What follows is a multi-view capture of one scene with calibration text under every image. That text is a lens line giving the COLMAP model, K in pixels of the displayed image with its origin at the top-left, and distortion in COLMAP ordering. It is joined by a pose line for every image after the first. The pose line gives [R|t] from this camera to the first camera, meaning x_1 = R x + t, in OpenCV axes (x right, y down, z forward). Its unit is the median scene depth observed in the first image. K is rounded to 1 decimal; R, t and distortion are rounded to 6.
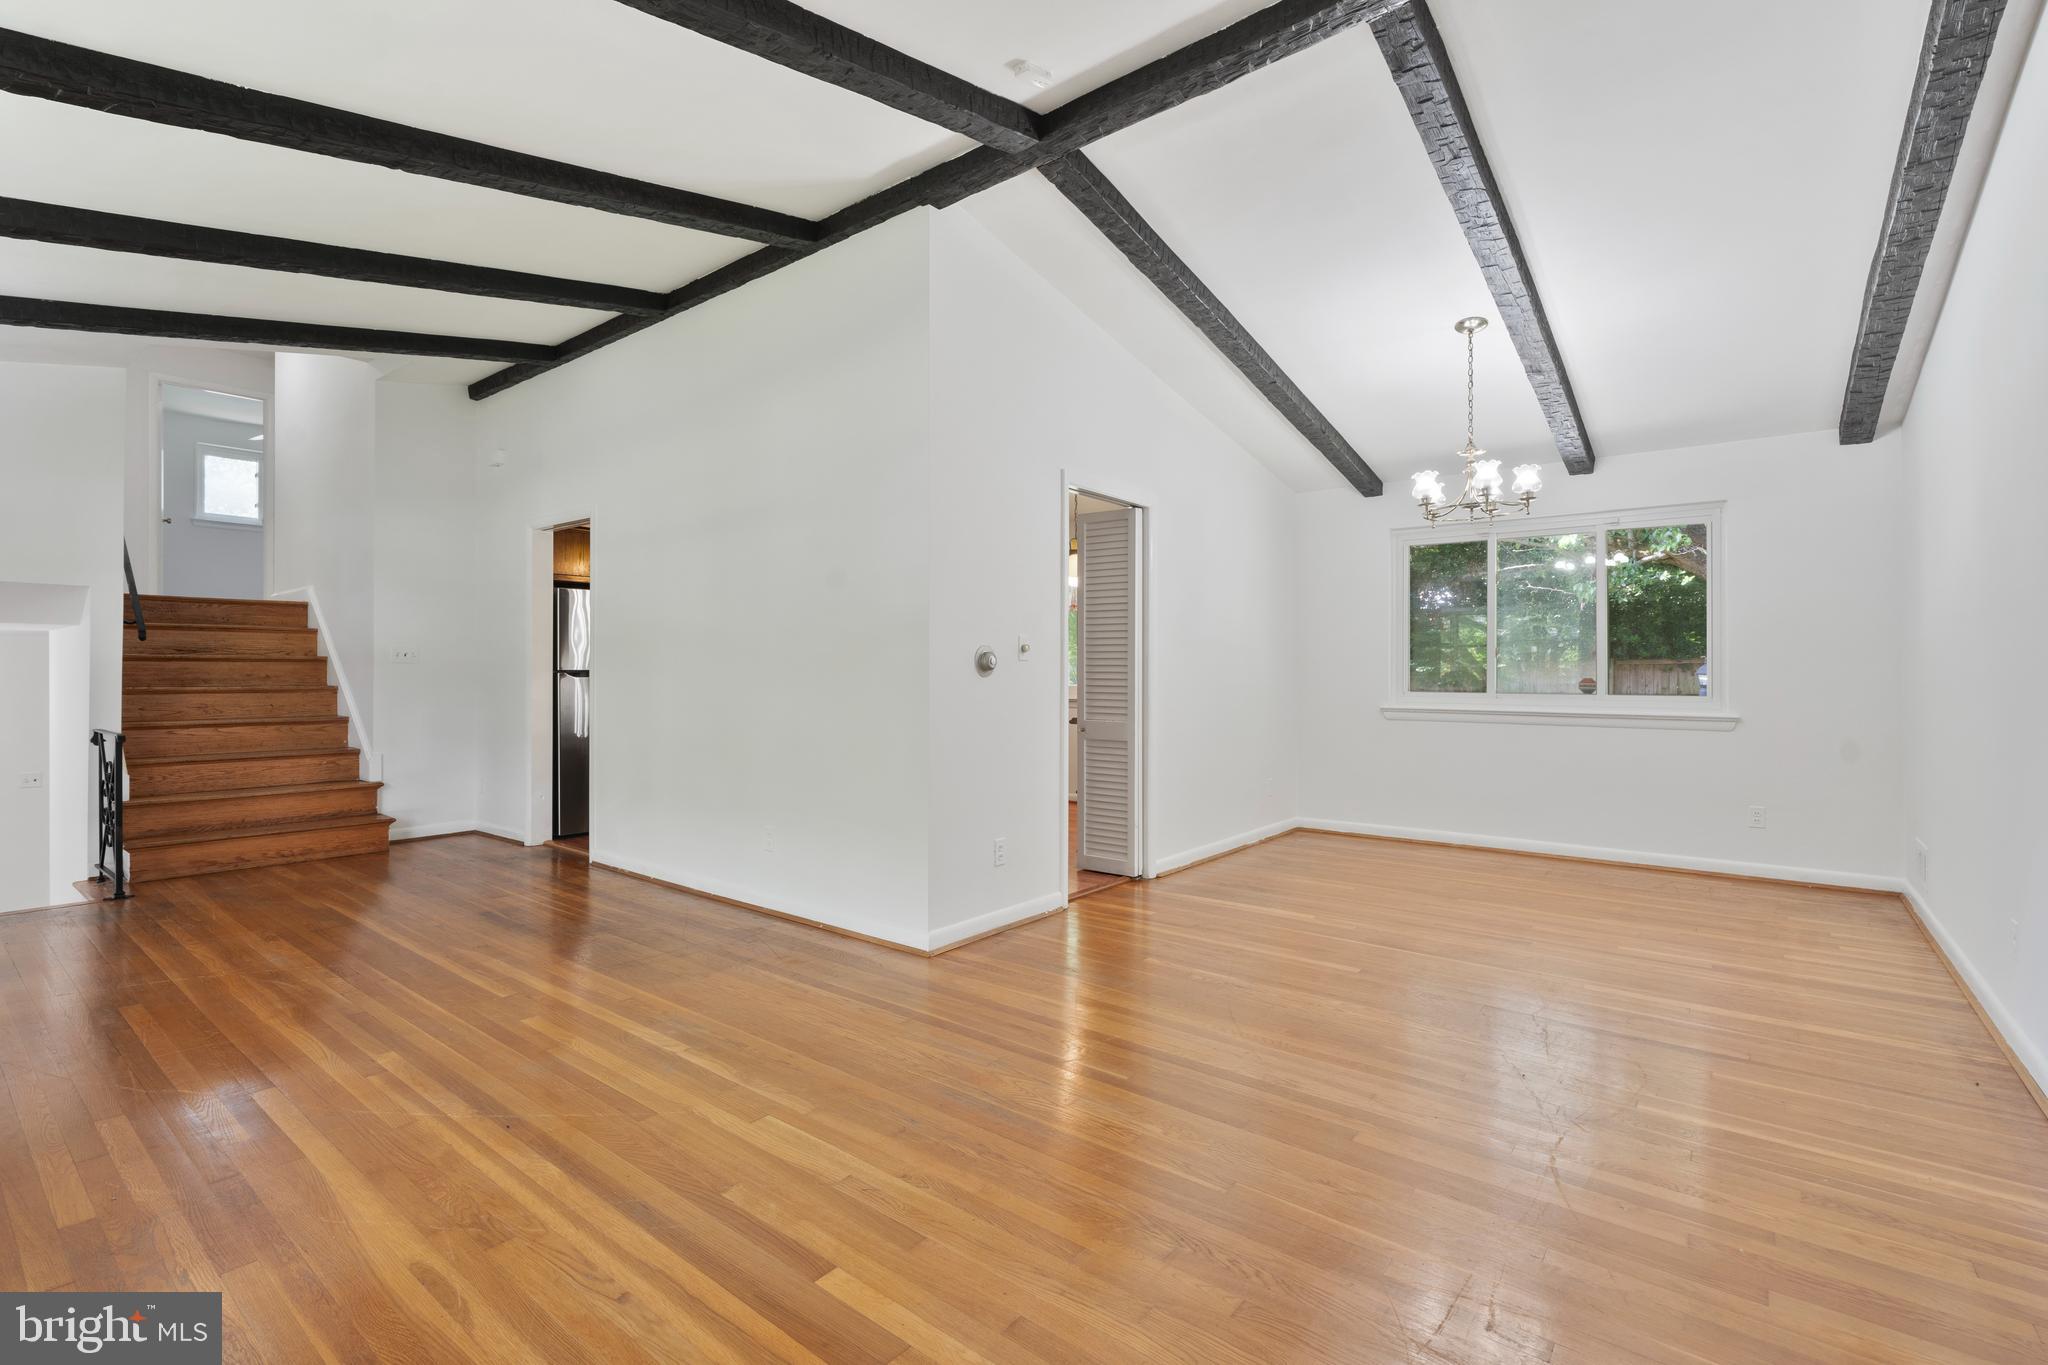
lens RADIAL K [[931.1, 0, 1033.0], [0, 931.1, 674.1], [0, 0, 1]] dist [0.000329, 0.001284]
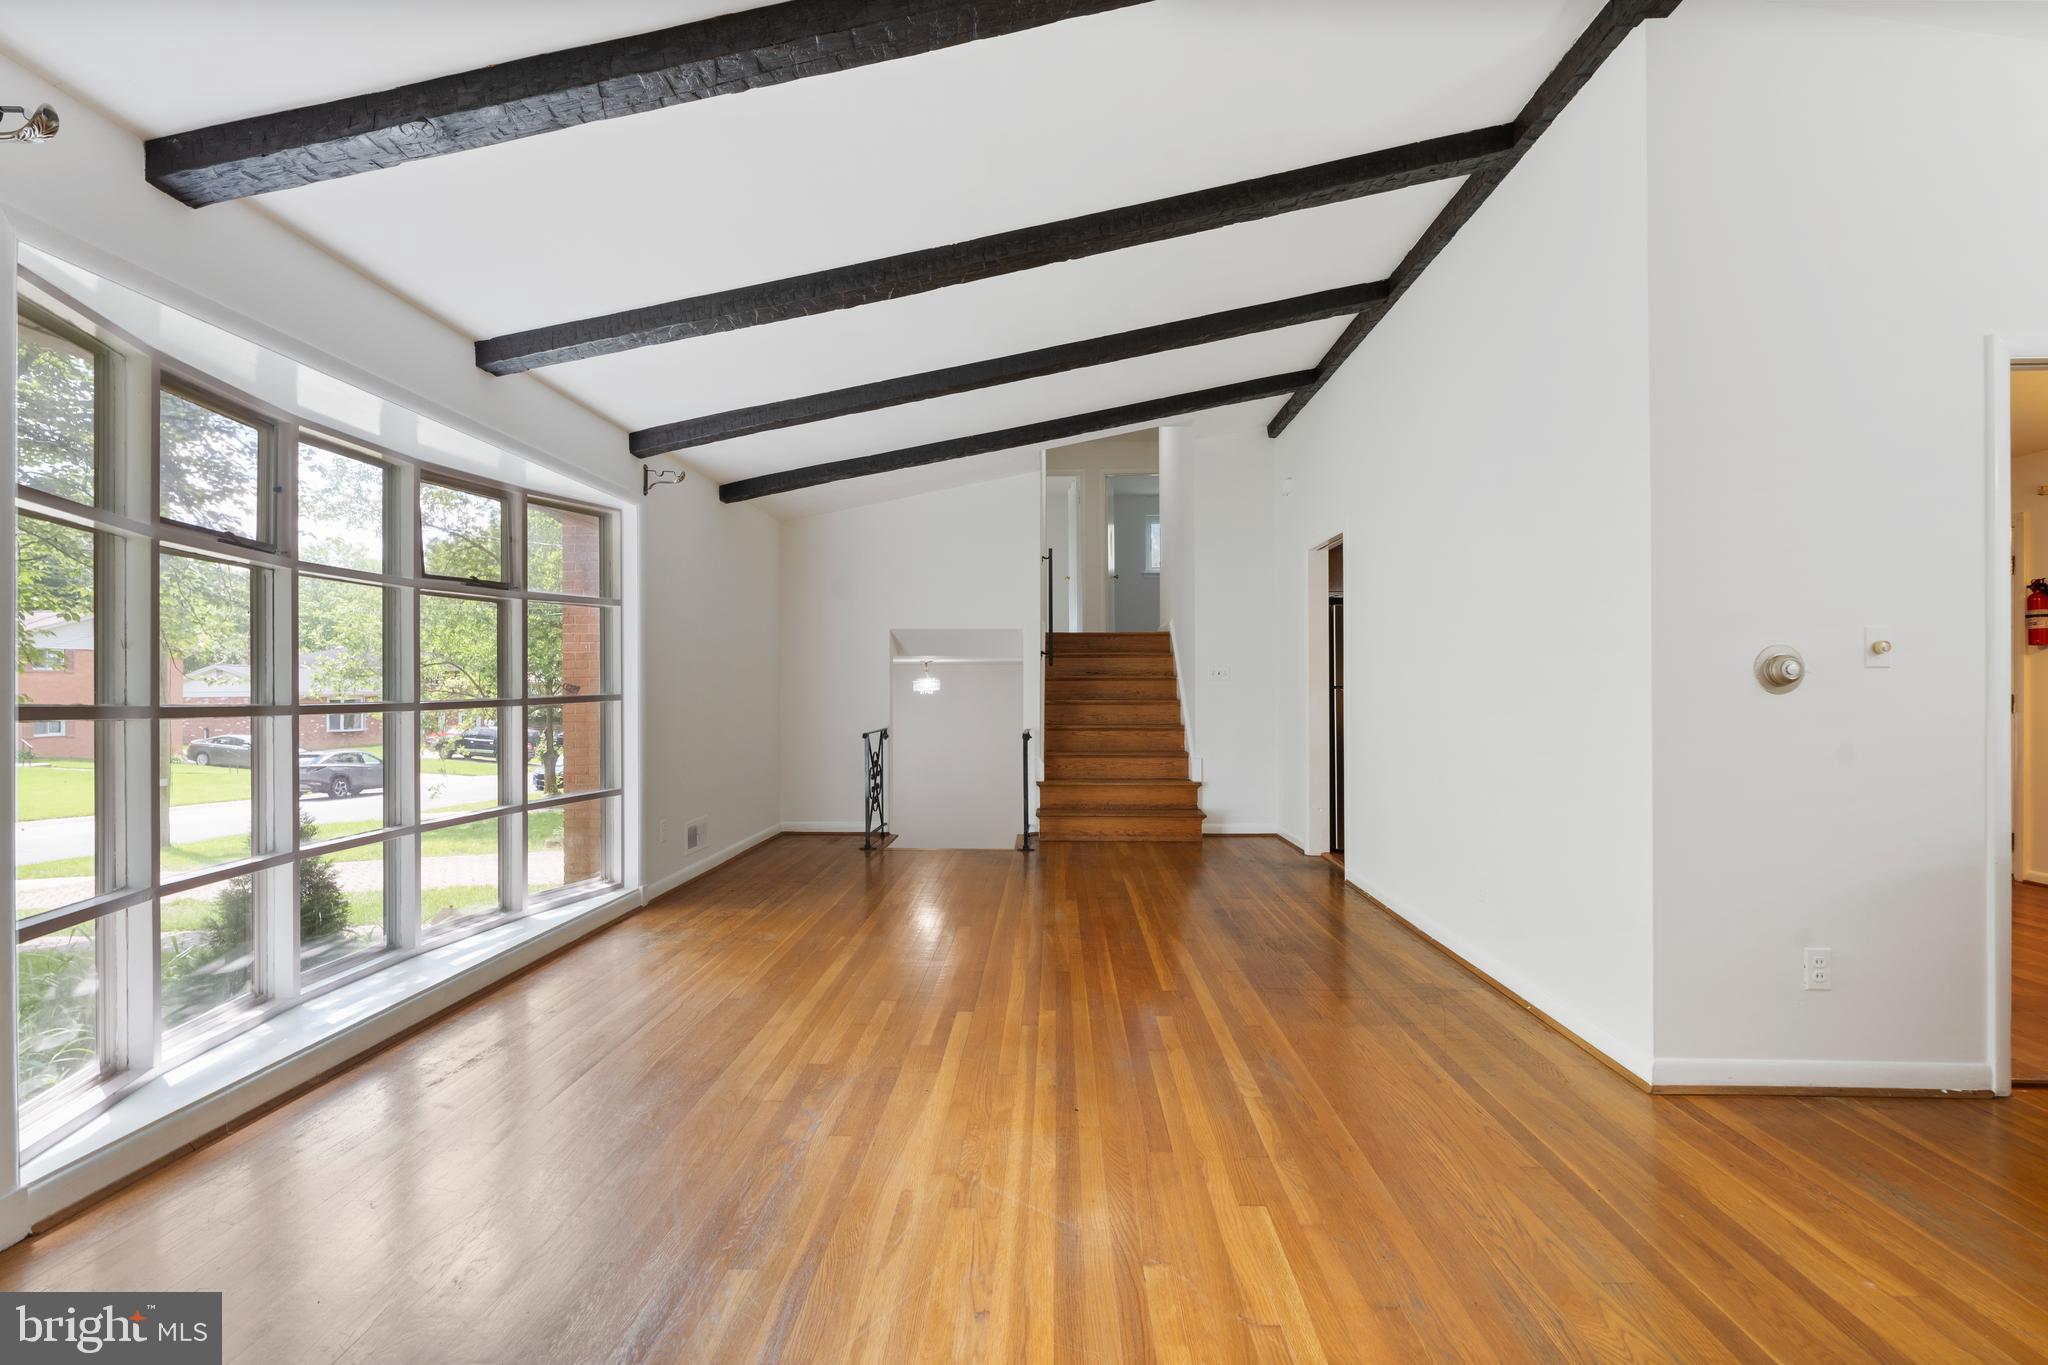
lens RADIAL K [[931.1, 0, 1018.2], [0, 931.1, 690.2], [0, 0, 1]] dist [0.000329, 0.001284]
pose [[0.584320, 0.000074, -0.811523, 0.177868], [0.000880, 0.999999, 0.000725, -0.000835], [0.811523, -0.001137, 0.584319, 0.202304]]
